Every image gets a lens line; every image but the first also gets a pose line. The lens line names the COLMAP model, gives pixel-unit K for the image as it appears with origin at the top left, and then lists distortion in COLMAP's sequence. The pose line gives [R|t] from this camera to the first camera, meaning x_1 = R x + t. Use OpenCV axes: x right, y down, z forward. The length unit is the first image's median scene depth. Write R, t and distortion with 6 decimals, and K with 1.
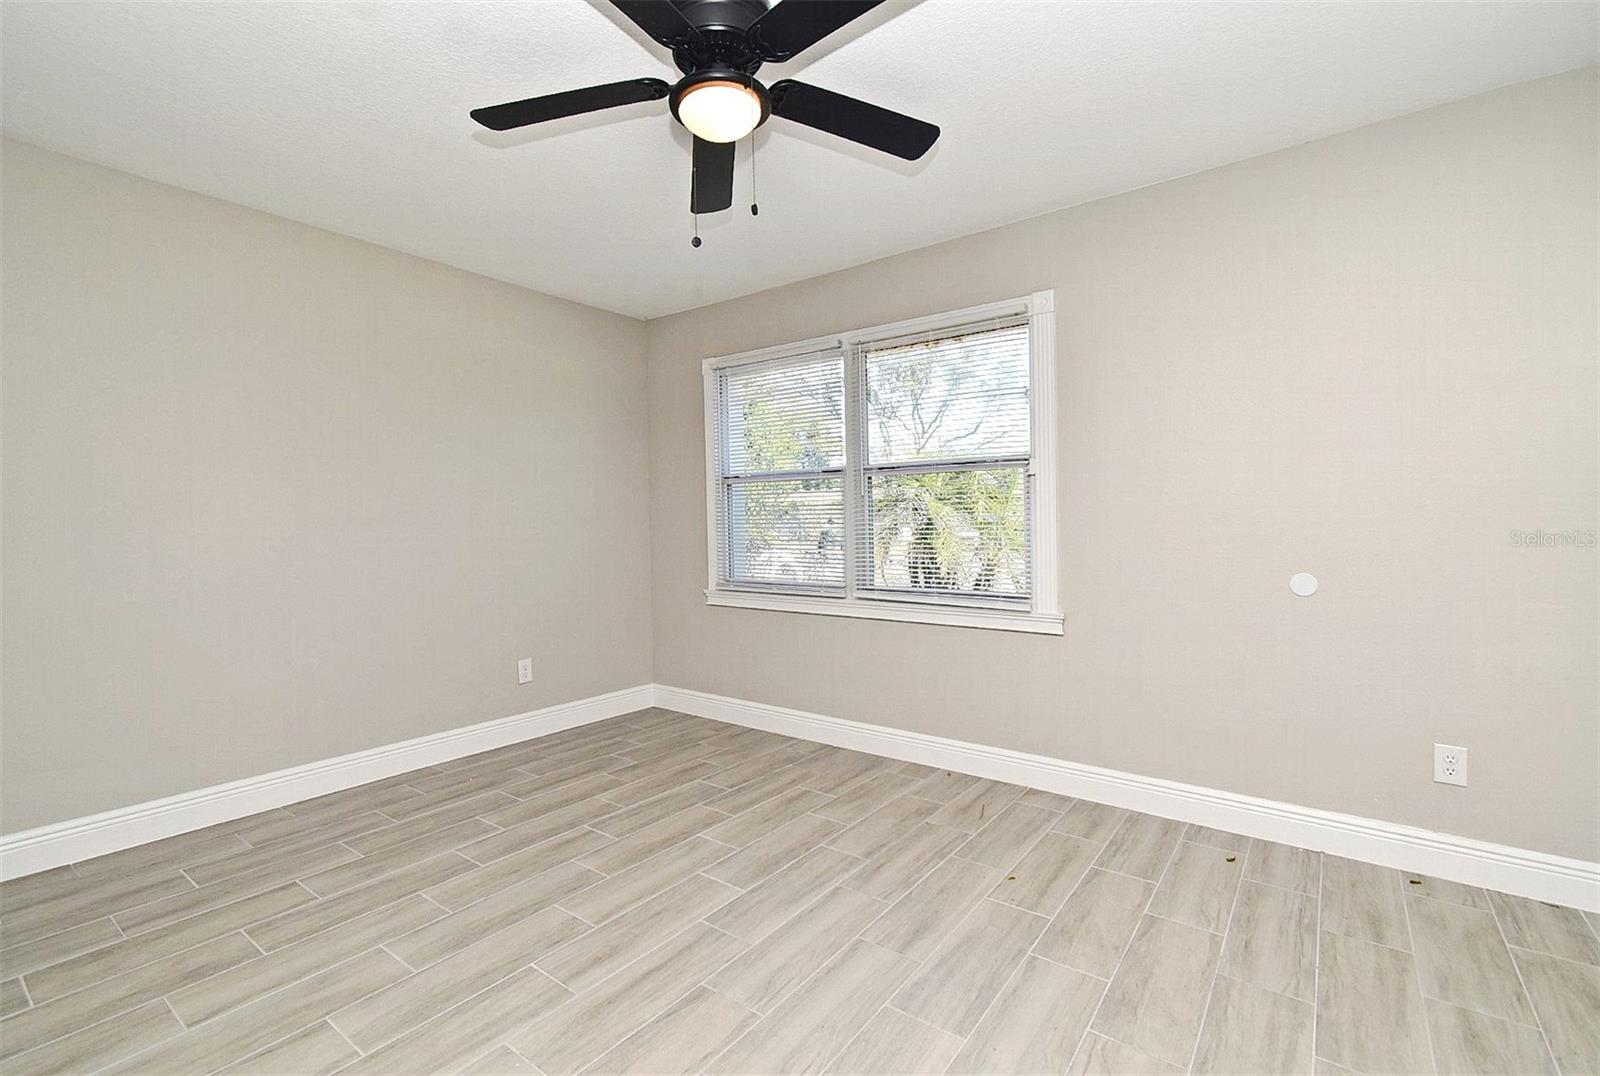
lens RADIAL K [[710.9, 0, 793.4], [0, 710.9, 529.1], [0, 0, 1]] dist [0.005809, -0.002731]
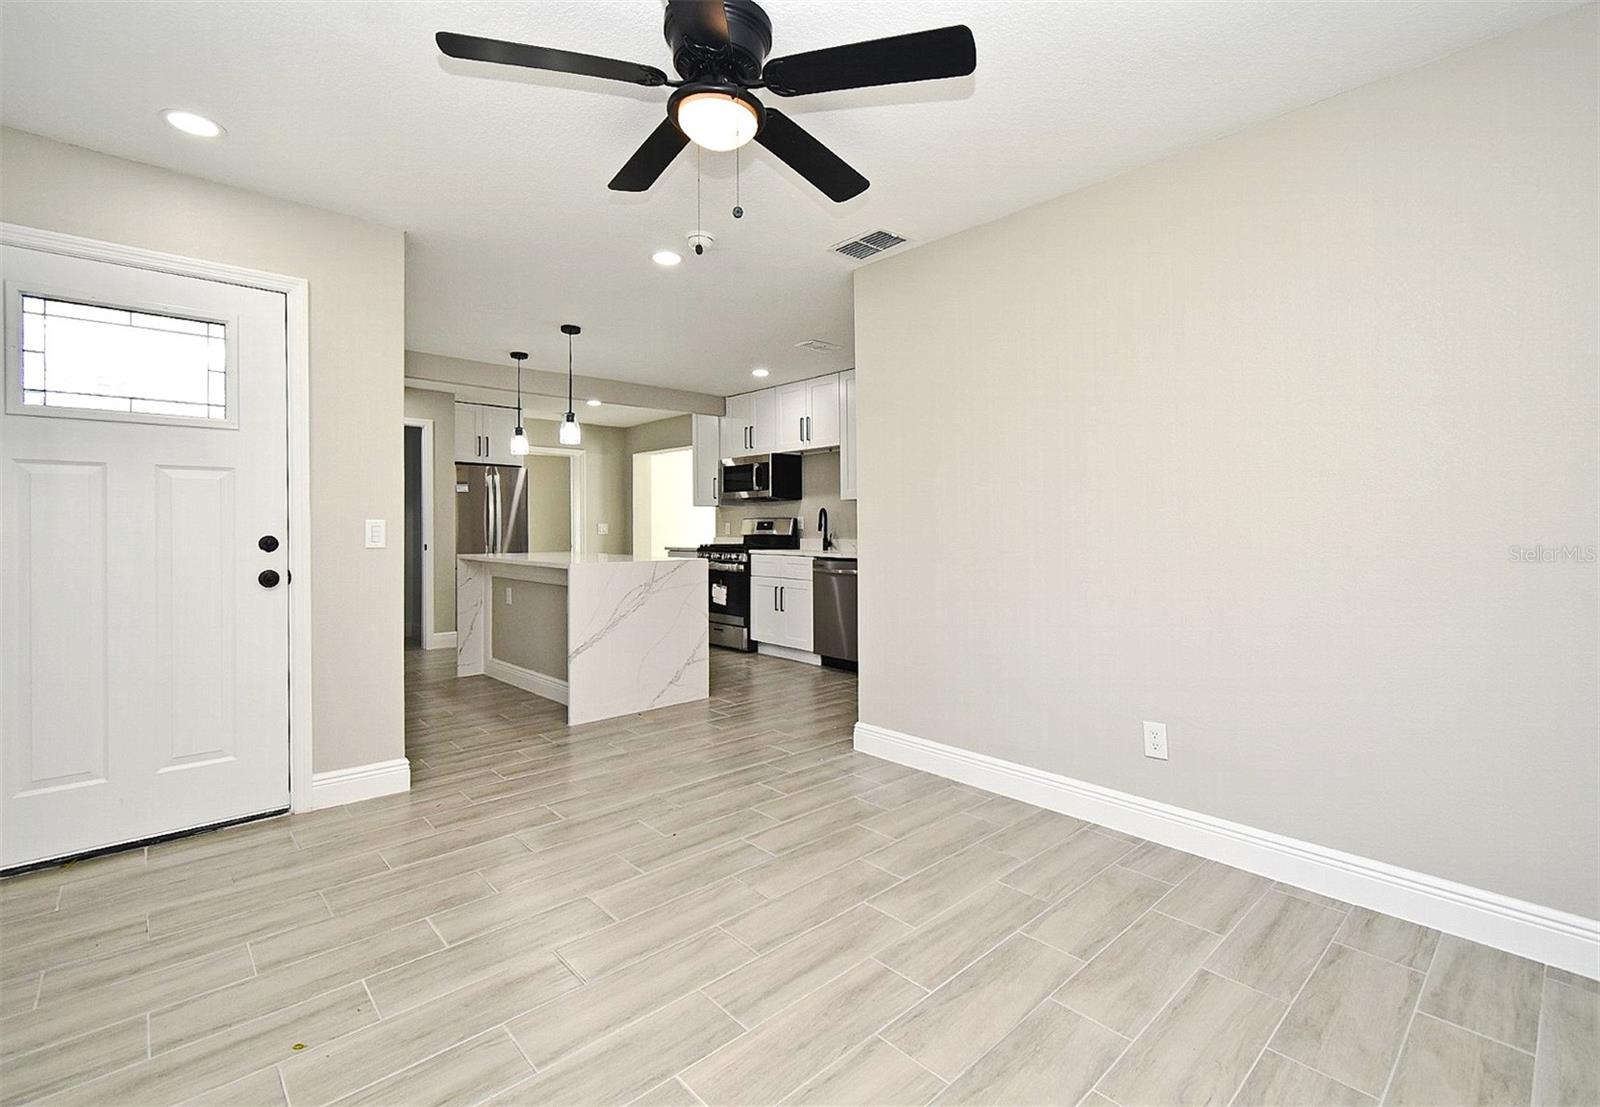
lens RADIAL K [[735.7, 0, 814.4], [0, 735.7, 524.0], [0, 0, 1]] dist [0.002302, -0.000400]
pose [[-0.986929, 0.007663, 0.160972, -0.263782], [0.007014, 0.999965, -0.004603, -0.007474], [-0.161001, -0.003414, -0.986948, 1.400892]]
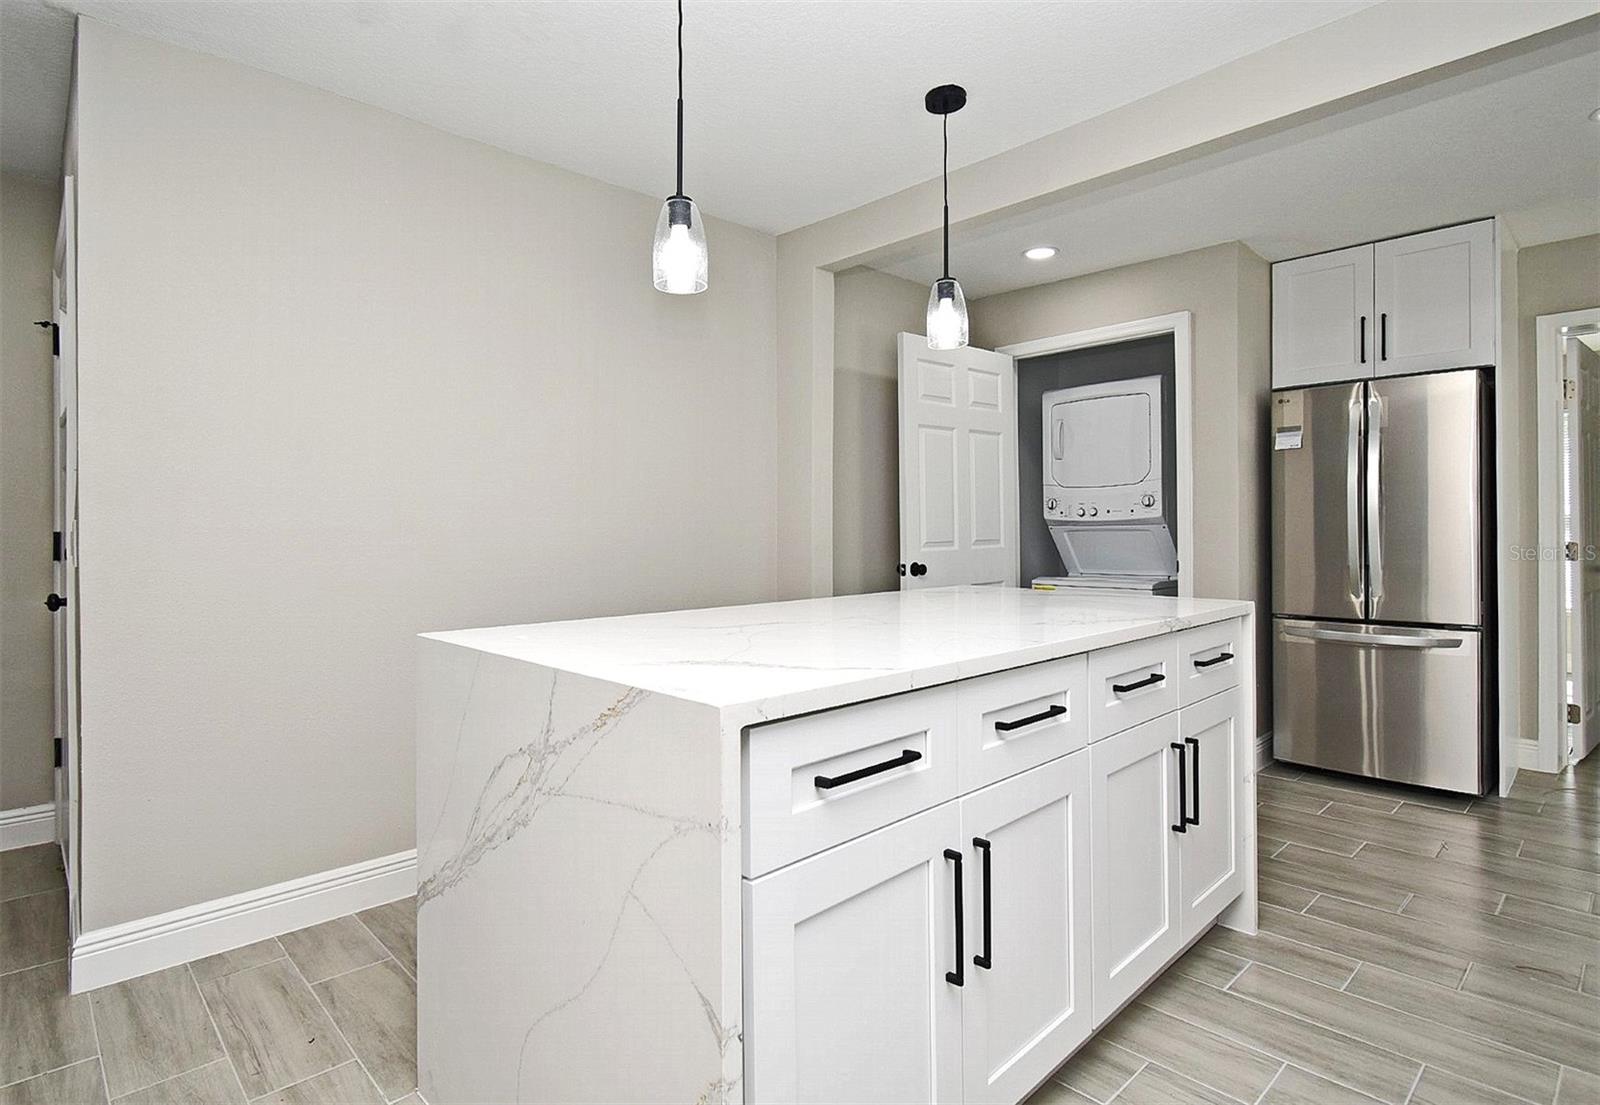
lens RADIAL K [[835.0, 0, 811.1], [0, 835.0, 527.2], [0, 0, 1]] dist [0.006298, -0.002883]
pose [[0.158917, 0.010000, 0.987241, -0.061887], [0.002721, 0.999940, -0.010567, -0.003557], [-0.987288, 0.004366, 0.158880, -0.498302]]
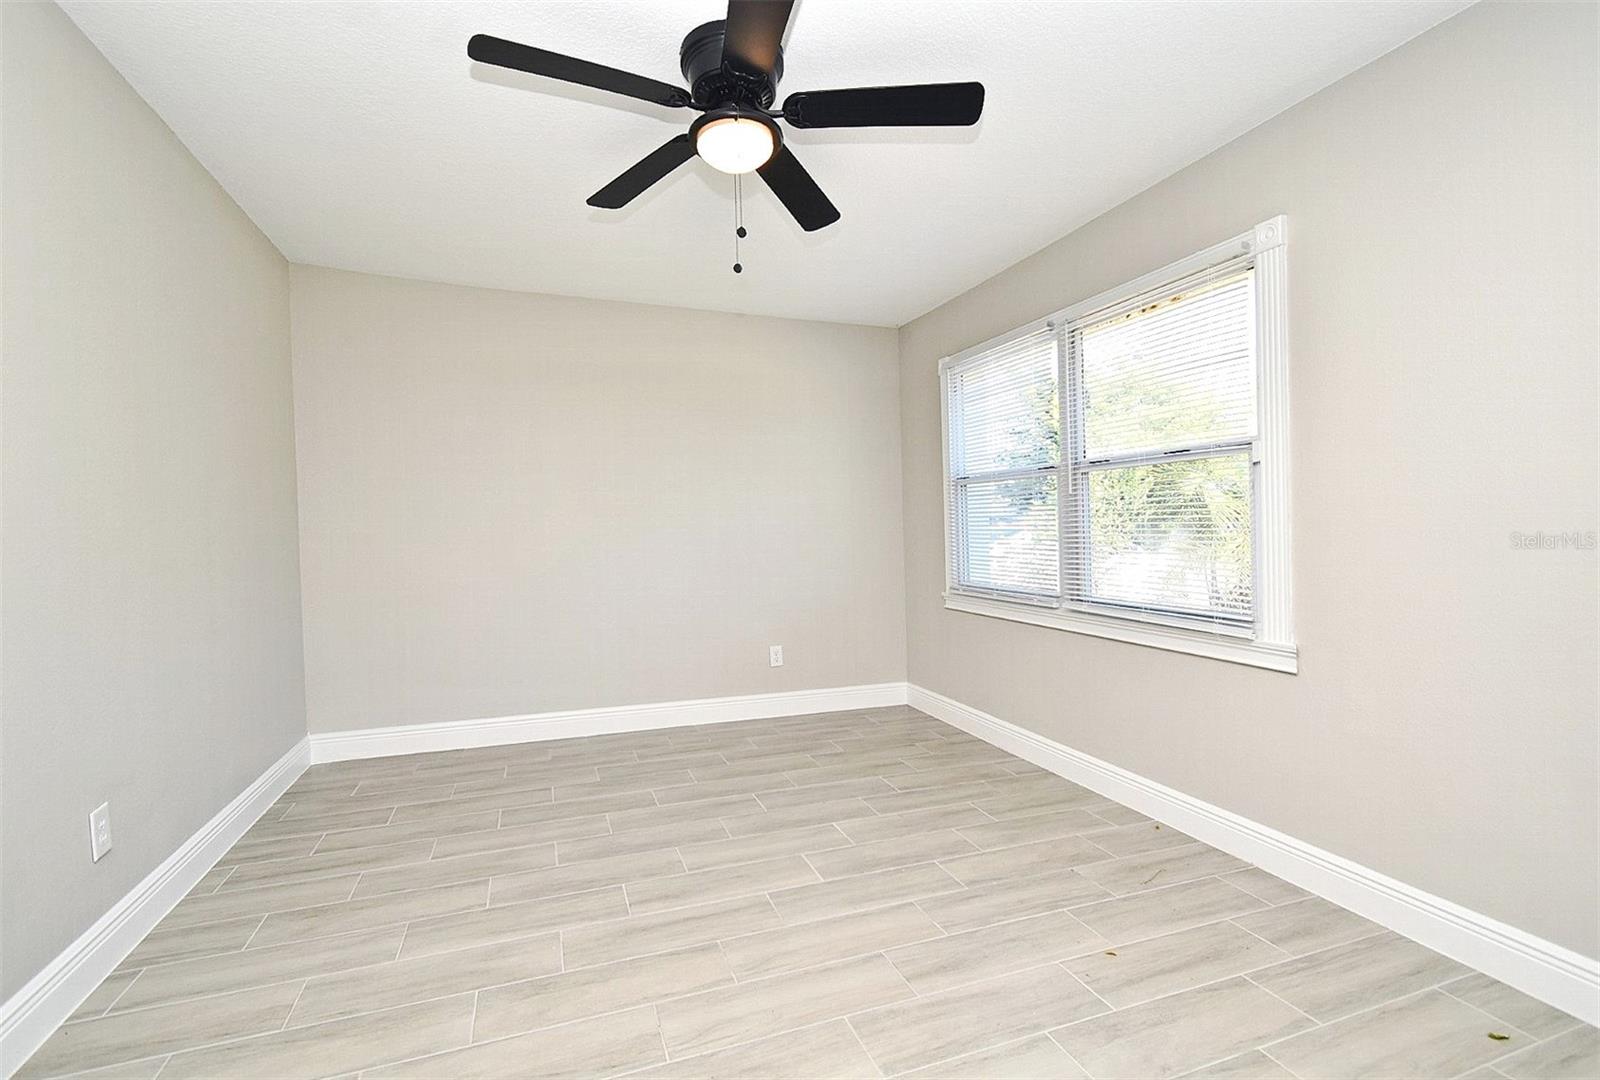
lens RADIAL K [[710.9, 0, 791.9], [0, 710.9, 539.7], [0, 0, 1]] dist [0.005809, -0.002731]
pose [[0.841946, 0.009937, -0.539471, 0.376323], [-0.002961, 0.999900, 0.013797, -0.002357], [0.539554, -0.010019, 0.841891, 0.089225]]
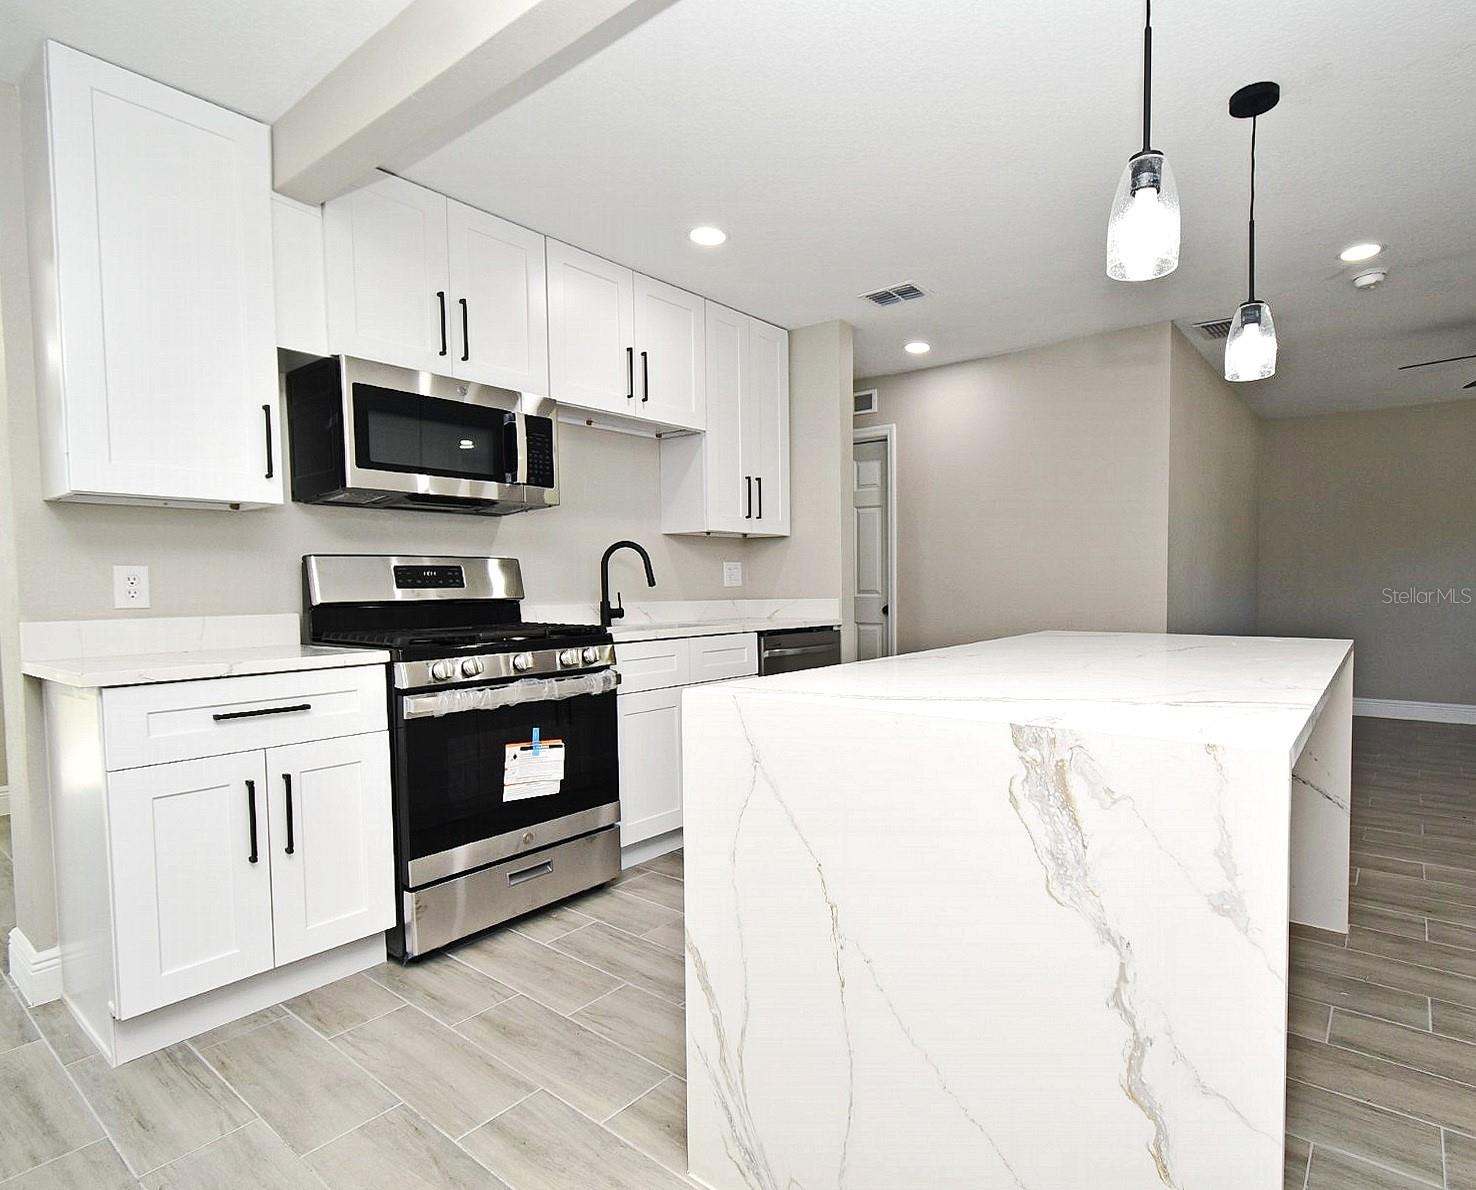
lens RADIAL K [[773.9, 0, 848.7], [0, 773.9, 613.2], [0, 0, 1]] dist [0.000519, 0.000170]
pose [[0.027259, 0.048300, -0.998461, 1.418055], [0.006955, 0.998799, 0.048506, -0.011881], [0.999604, -0.008267, 0.026890, -0.716302]]
